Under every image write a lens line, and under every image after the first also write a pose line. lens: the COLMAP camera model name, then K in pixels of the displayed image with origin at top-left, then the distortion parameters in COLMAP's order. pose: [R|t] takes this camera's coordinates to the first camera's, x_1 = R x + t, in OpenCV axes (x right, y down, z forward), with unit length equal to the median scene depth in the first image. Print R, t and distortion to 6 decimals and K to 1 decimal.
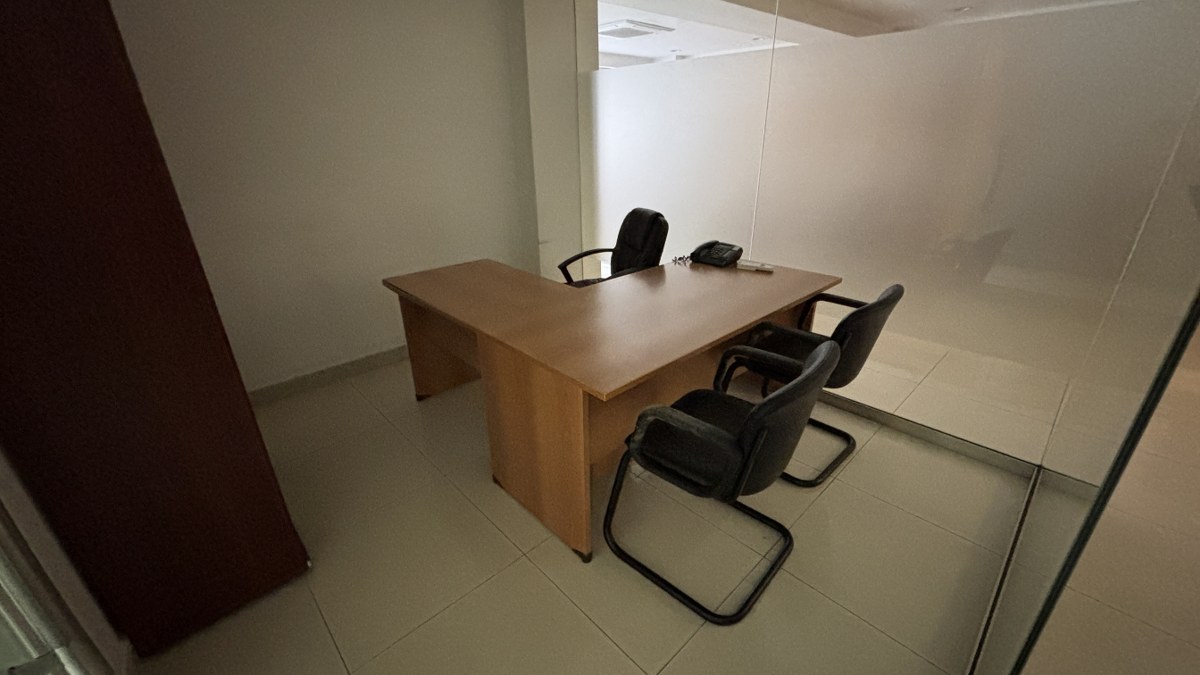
lens RADIAL K [[493.7, 0, 600.0], [0, 493.7, 337.5], [0, 0, 1]] dist [-0.000781, 0.000007]
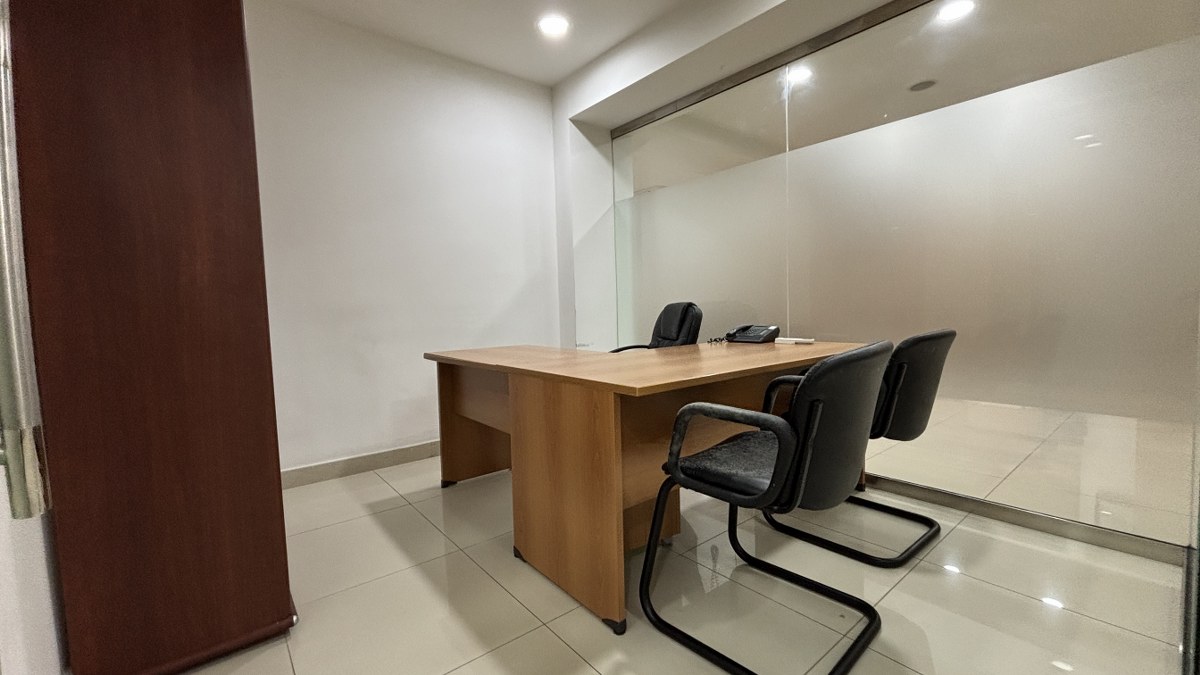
lens RADIAL K [[487.1, 0, 600.0], [0, 487.1, 337.5], [0, 0, 1]] dist [0.003240, 0.000609]
pose [[0.996835, -0.011693, -0.078637, 0.008043], [-0.014818, 0.944466, -0.328274, 0.208608], [0.078108, 0.328401, 0.941303, 0.066069]]
